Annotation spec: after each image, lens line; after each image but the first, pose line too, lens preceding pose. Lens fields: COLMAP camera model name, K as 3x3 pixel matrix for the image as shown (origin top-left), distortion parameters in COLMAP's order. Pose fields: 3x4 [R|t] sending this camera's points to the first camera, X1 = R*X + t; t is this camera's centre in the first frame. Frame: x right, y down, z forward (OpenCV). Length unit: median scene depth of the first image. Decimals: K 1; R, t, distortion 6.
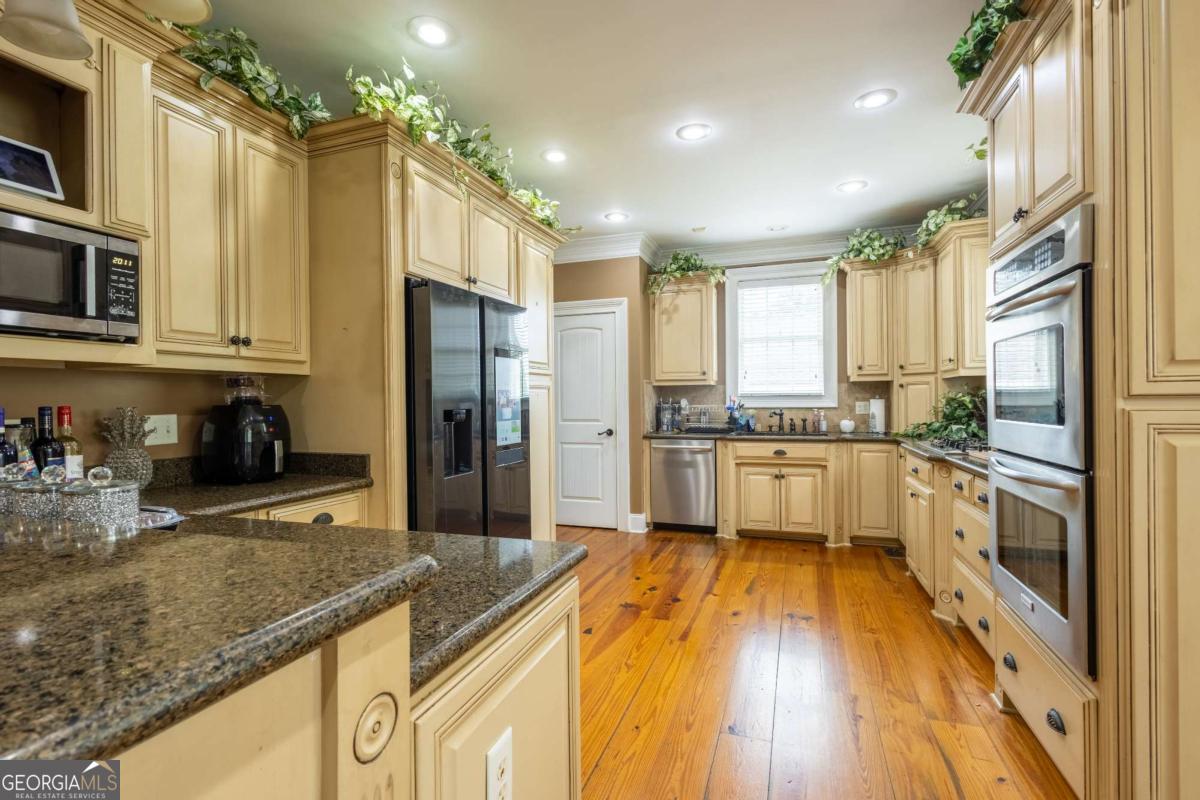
lens RADIAL K [[552.8, 0, 602.3], [0, 552.8, 402.2], [0, 0, 1]] dist [0.008959, -0.003100]
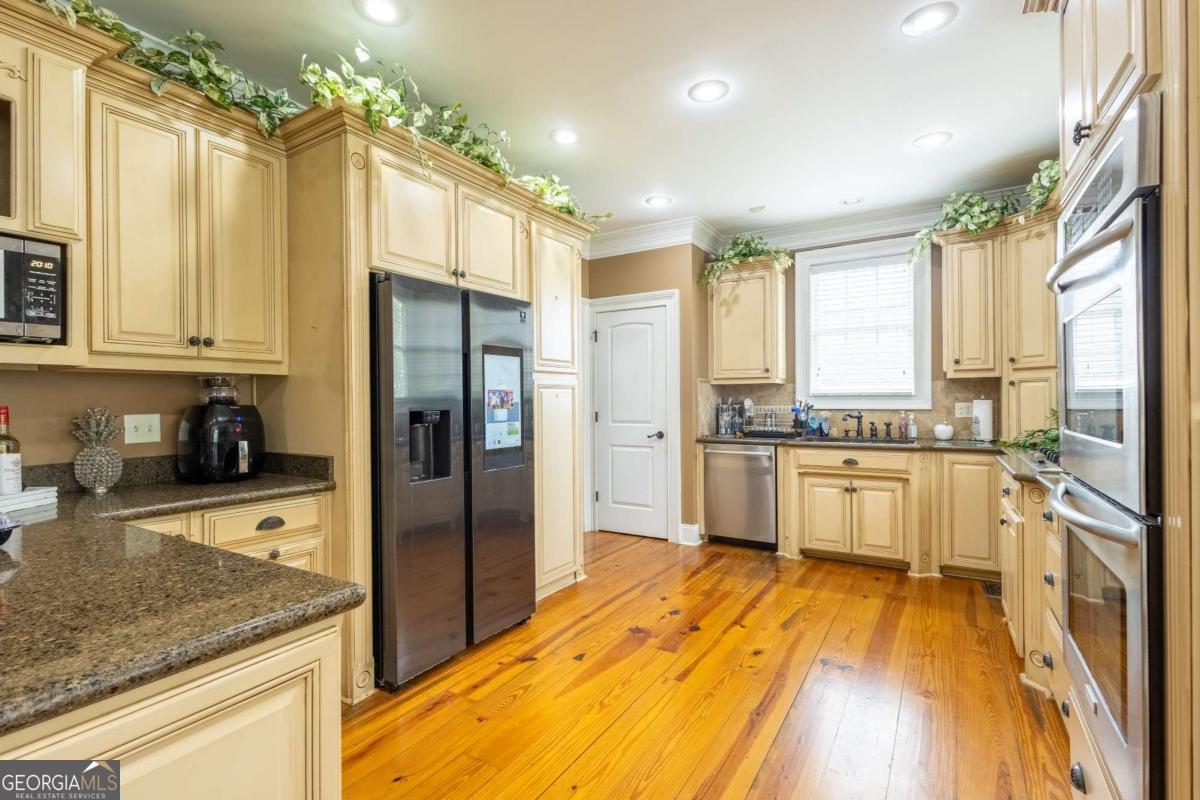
lens RADIAL K [[552.8, 0, 599.9], [0, 552.8, 401.6], [0, 0, 1]] dist [0.008959, -0.003100]
pose [[0.976840, 0.002487, -0.213956, 0.250435], [-0.002509, 0.999997, 0.000172, -0.003355], [0.213956, 0.000369, 0.976843, 0.158863]]
